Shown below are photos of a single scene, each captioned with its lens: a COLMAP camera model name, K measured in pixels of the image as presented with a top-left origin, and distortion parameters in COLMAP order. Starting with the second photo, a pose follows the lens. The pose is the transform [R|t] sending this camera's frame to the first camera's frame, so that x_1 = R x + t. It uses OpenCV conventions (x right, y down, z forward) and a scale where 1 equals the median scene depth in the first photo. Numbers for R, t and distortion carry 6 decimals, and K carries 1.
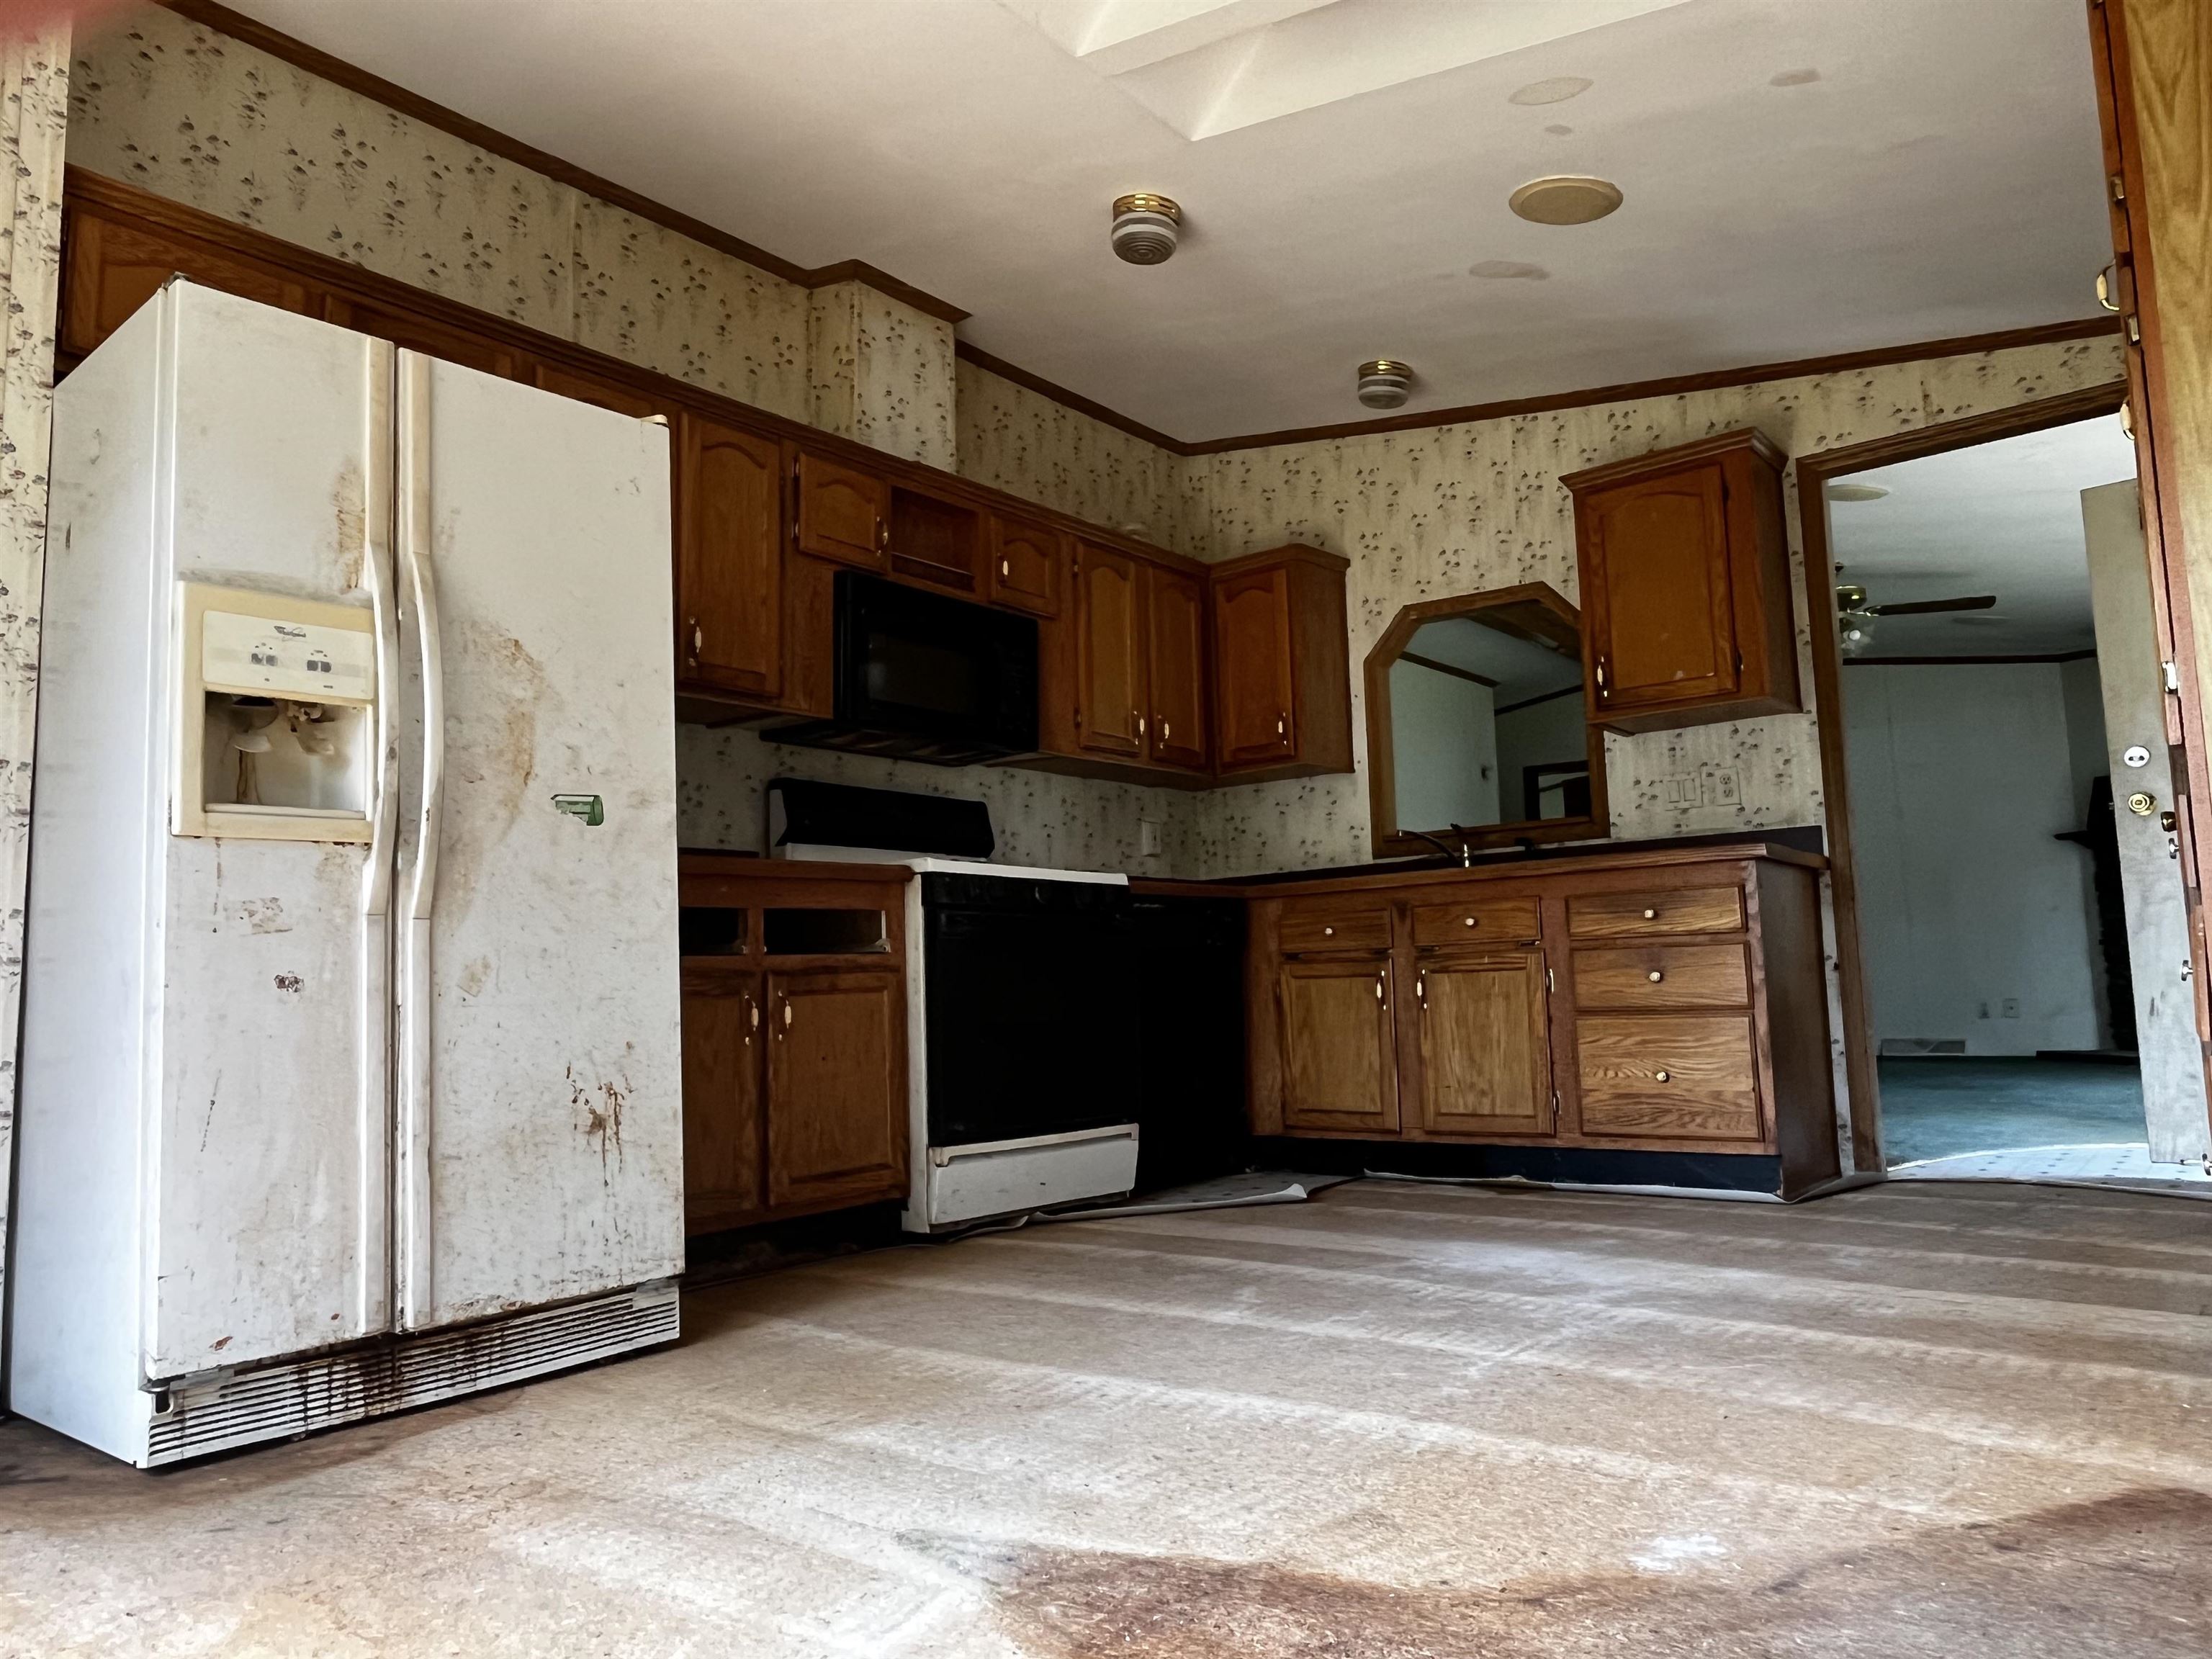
lens RADIAL K [[1475.6, 0, 1110.6], [0, 1475.6, 821.4], [0, 0, 1]] dist [-0.001806, -0.002140]
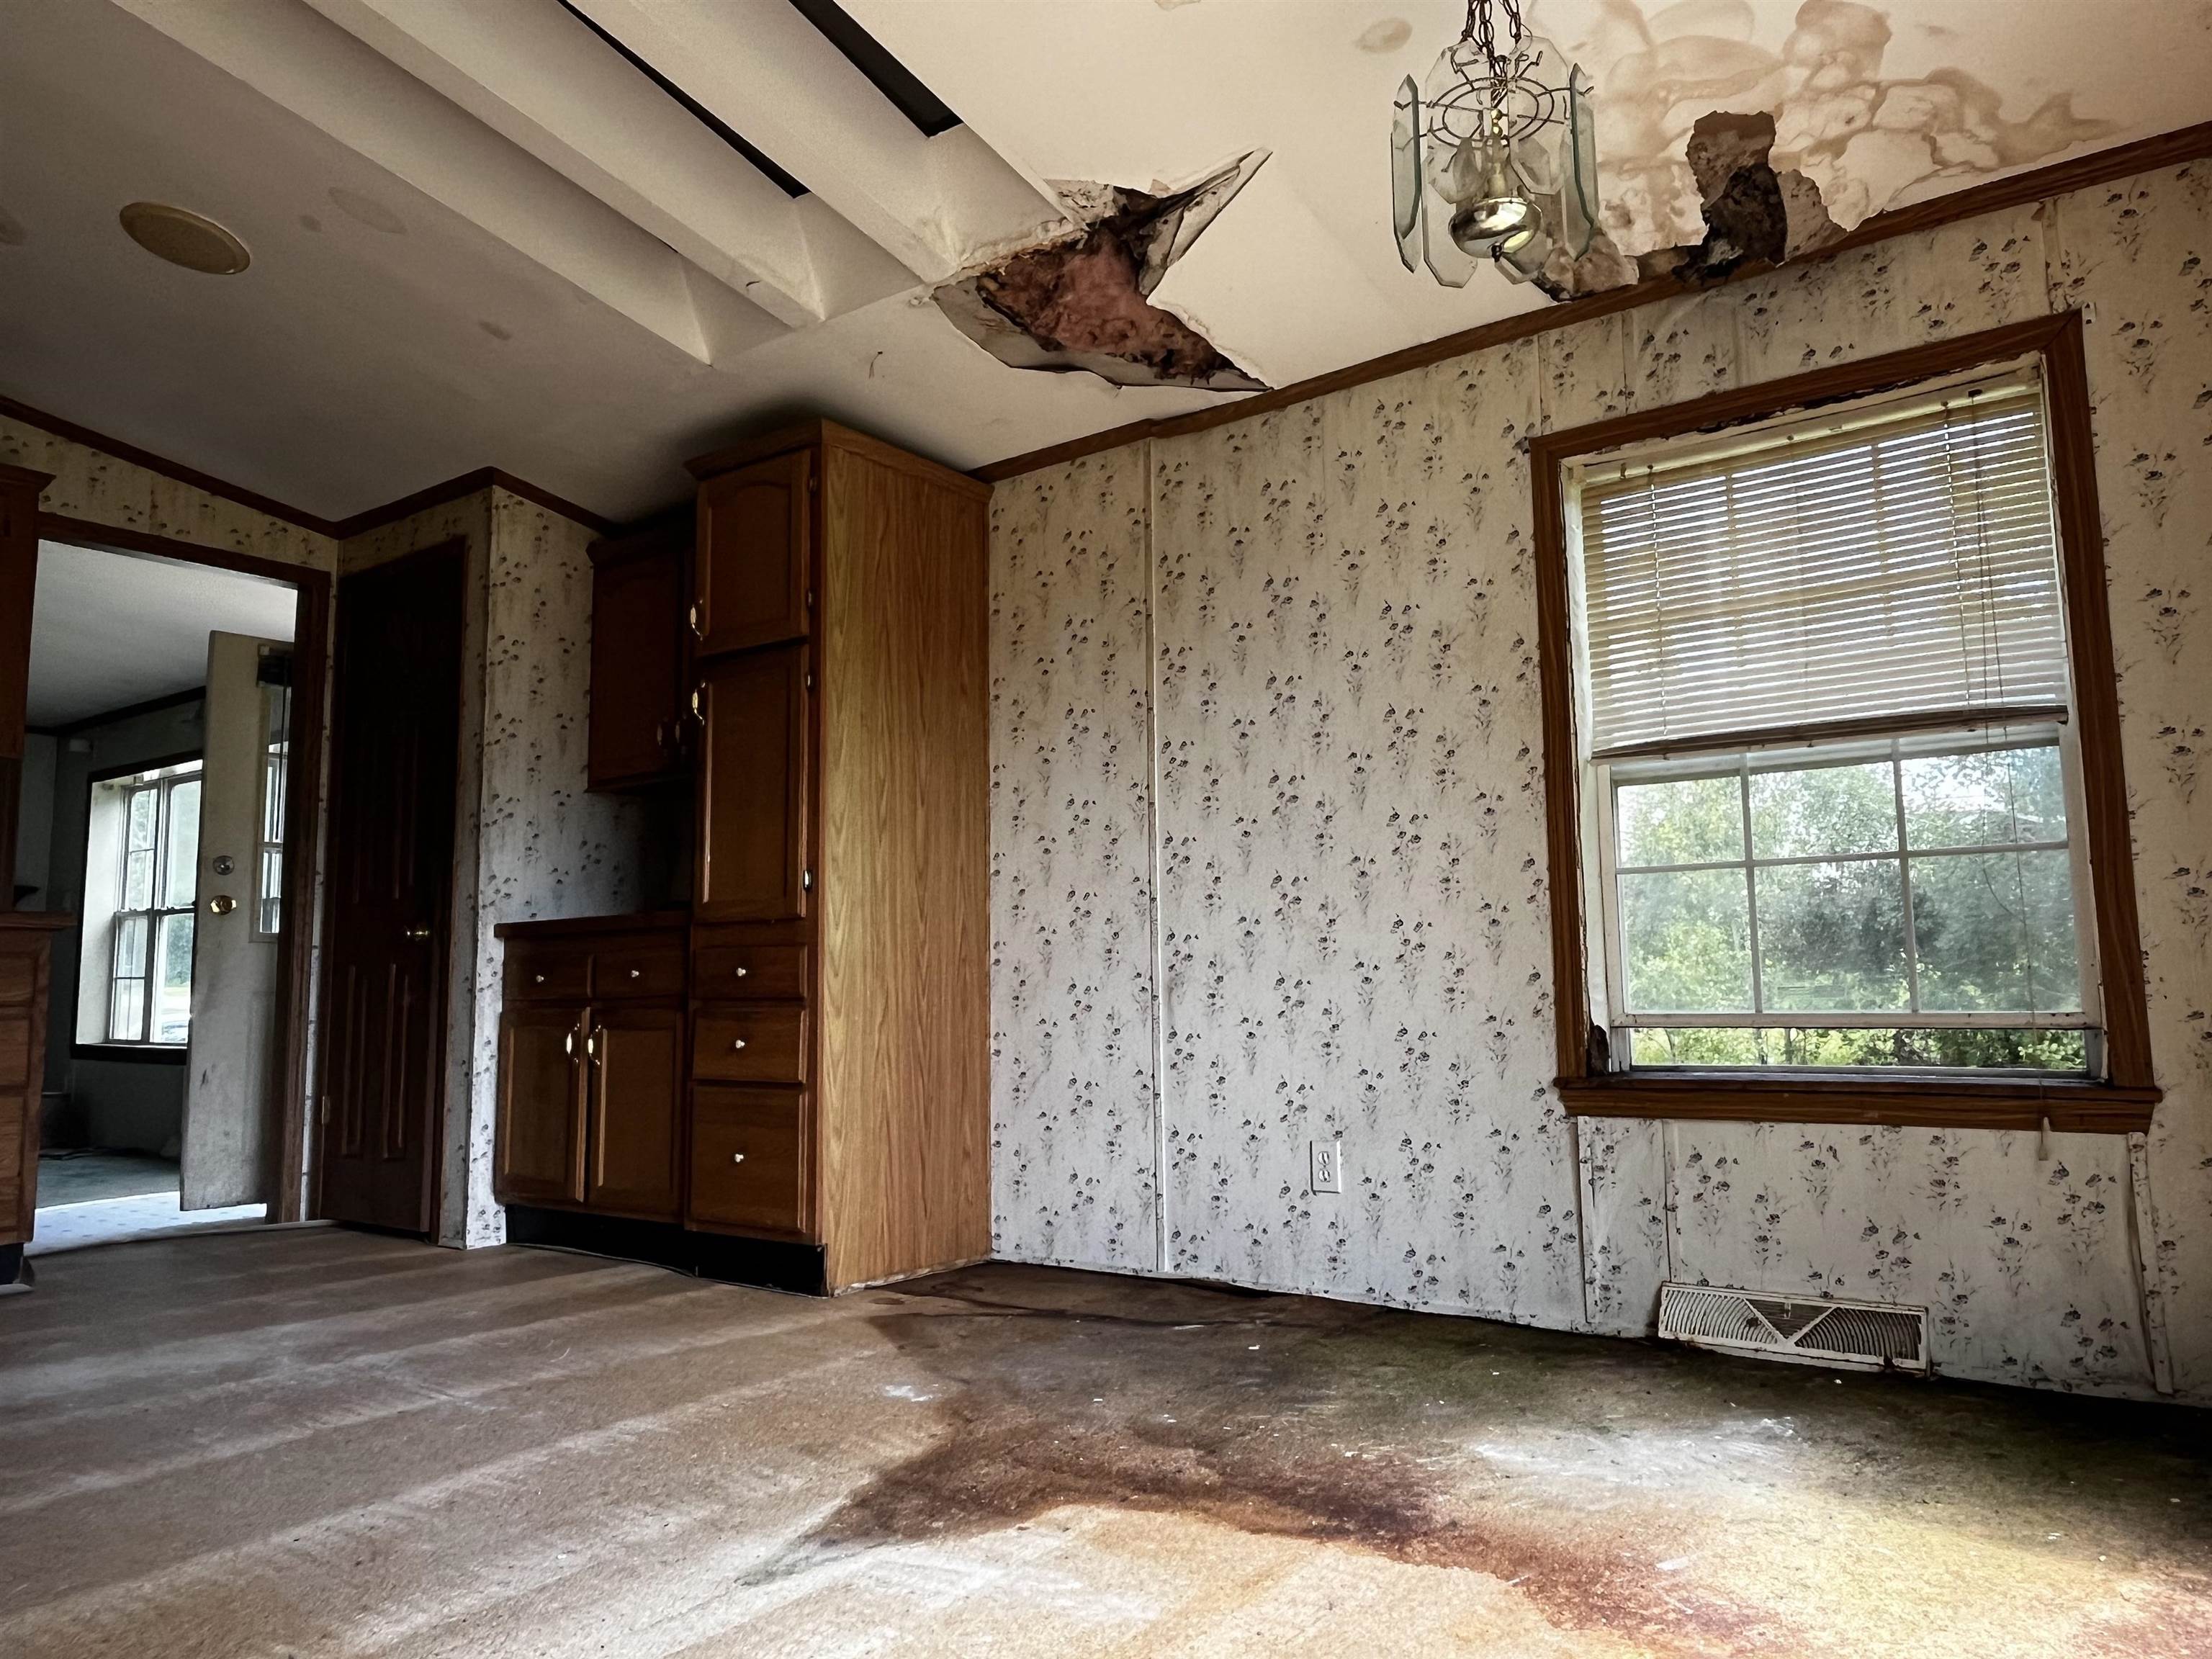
lens RADIAL K [[1475.6, 0, 1103.5], [0, 1475.6, 815.4], [0, 0, 1]] dist [-0.001806, -0.002140]
pose [[-0.052949, 0.151575, 0.987027, -0.875586], [-0.095475, 0.983117, -0.156097, 0.057702], [-0.994023, -0.102501, -0.037583, 0.577537]]
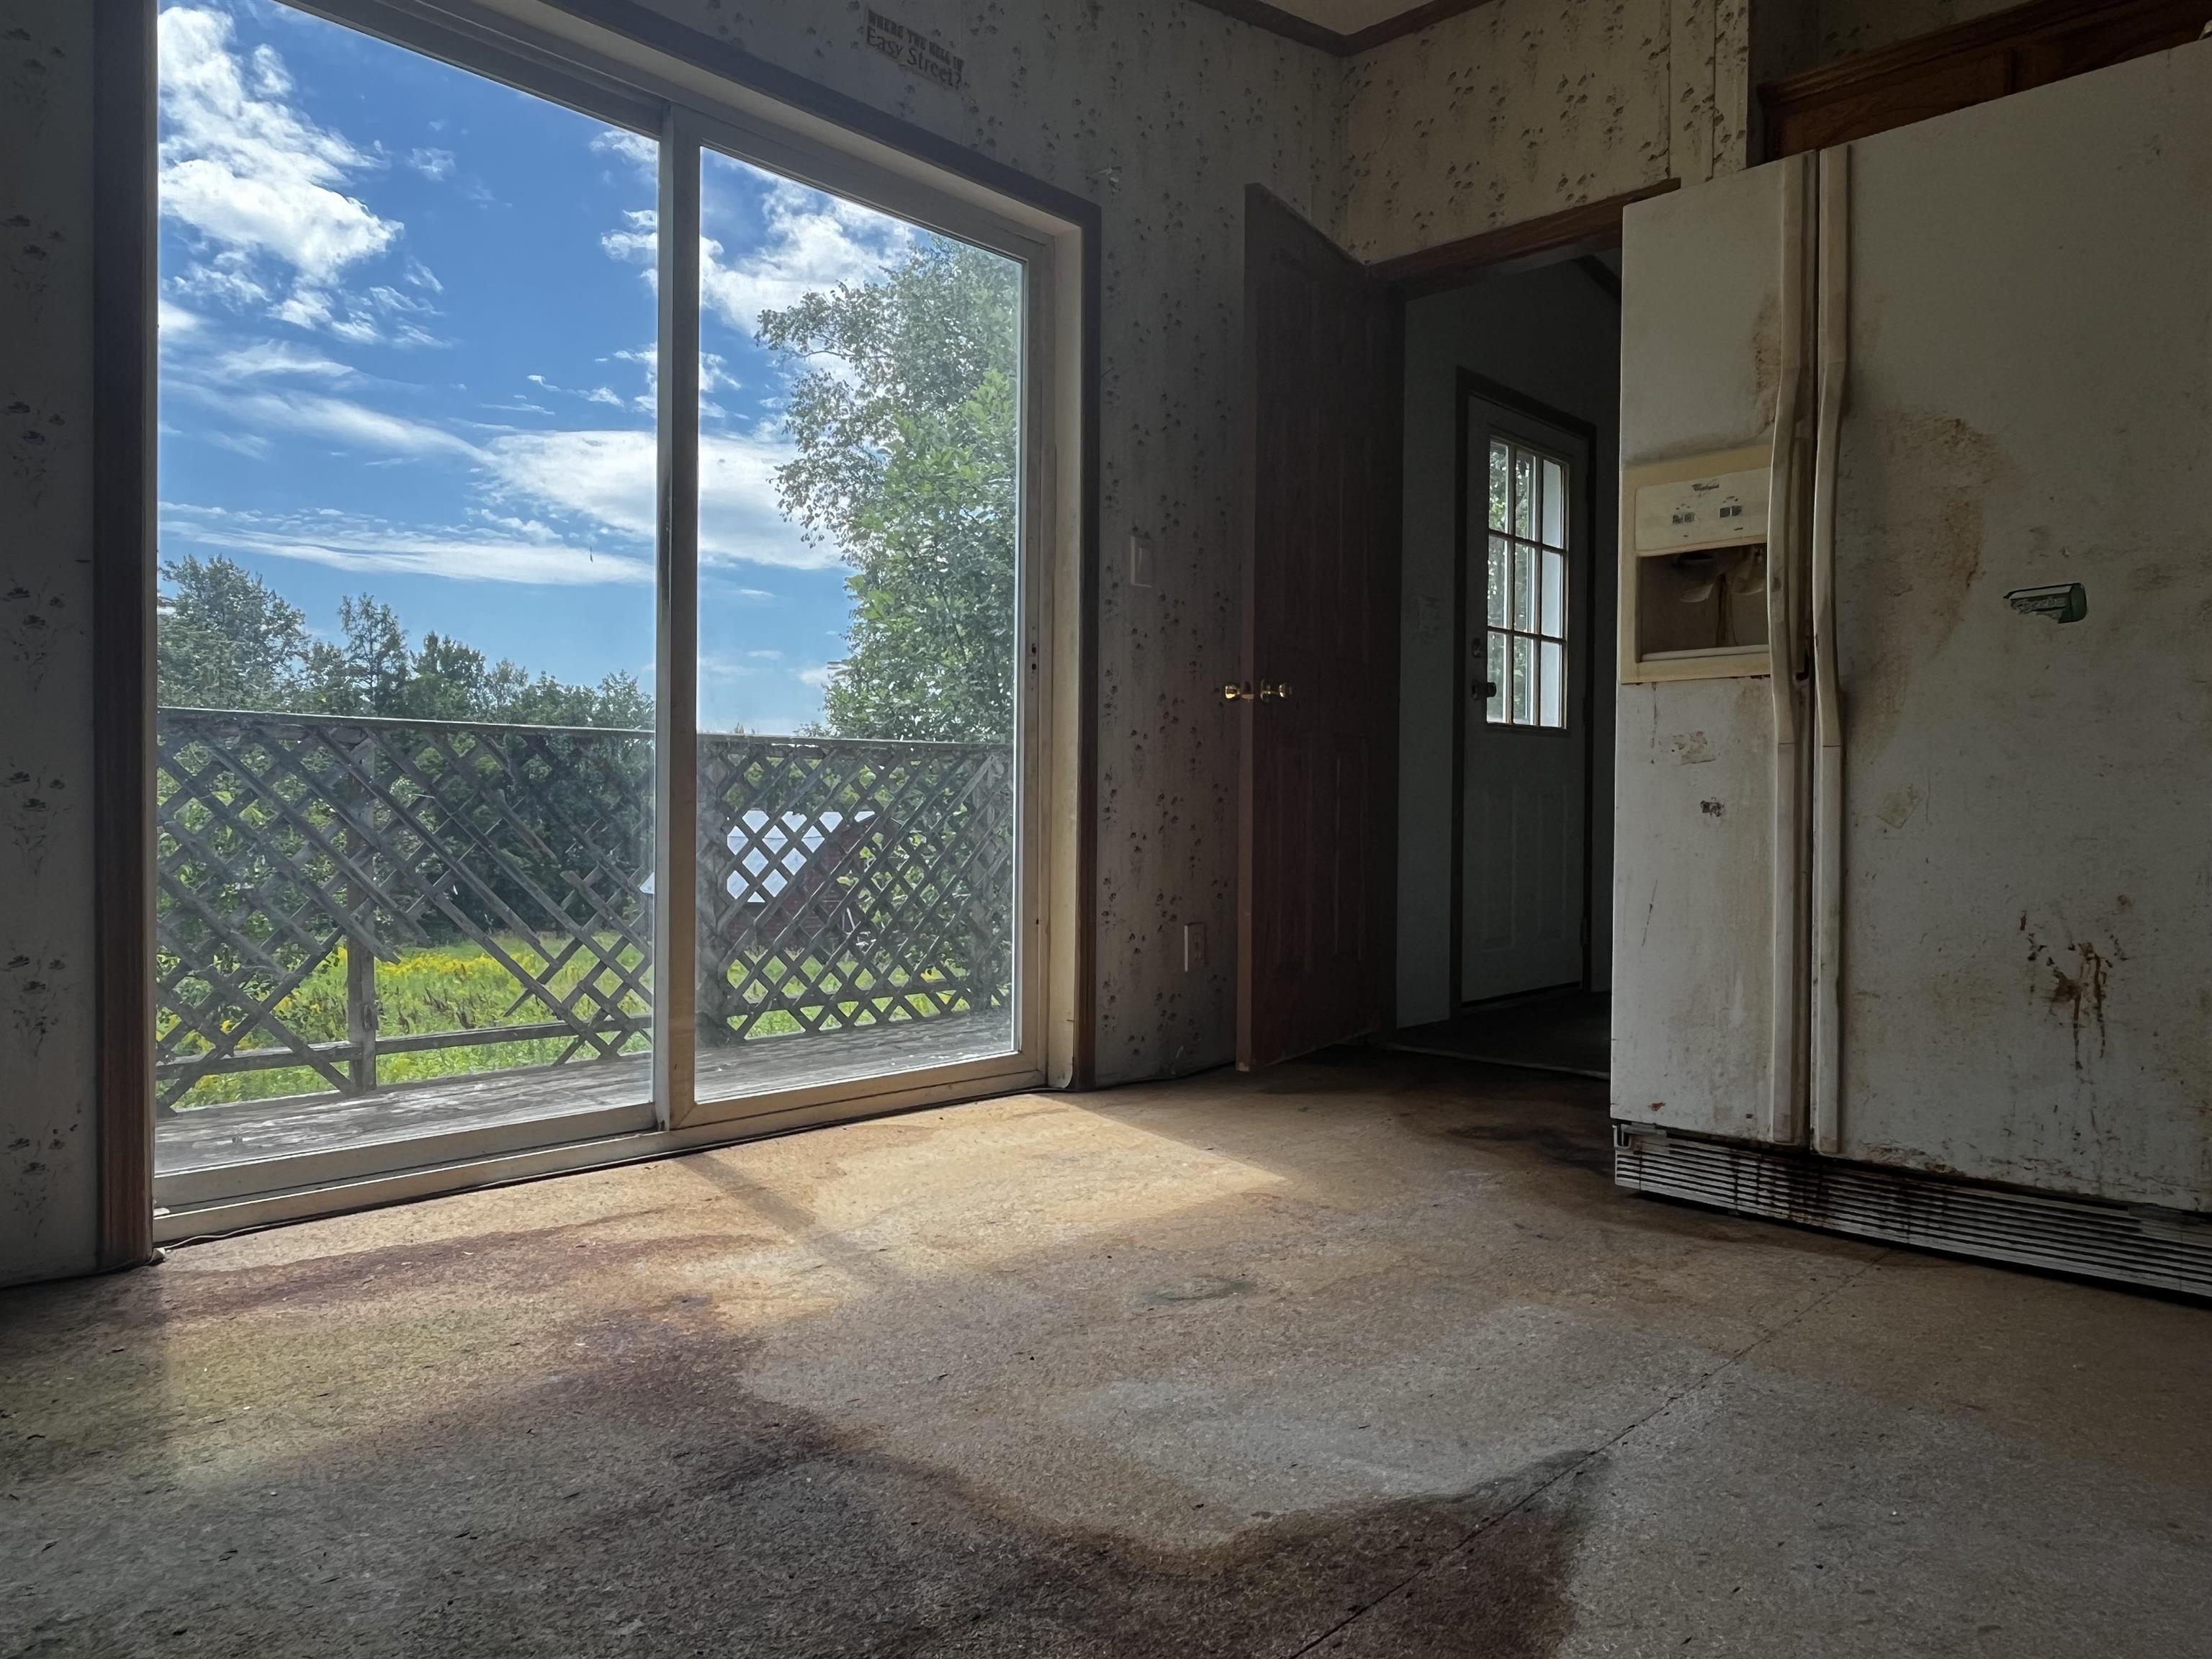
lens RADIAL K [[1475.6, 0, 1111.3], [0, 1475.6, 819.5], [0, 0, 1]] dist [-0.001806, -0.002140]
pose [[-0.078351, 0.039150, -0.996157, 0.510702], [0.098535, 0.994640, 0.031340, 0.034325], [0.992044, -0.095701, -0.081789, 0.565540]]
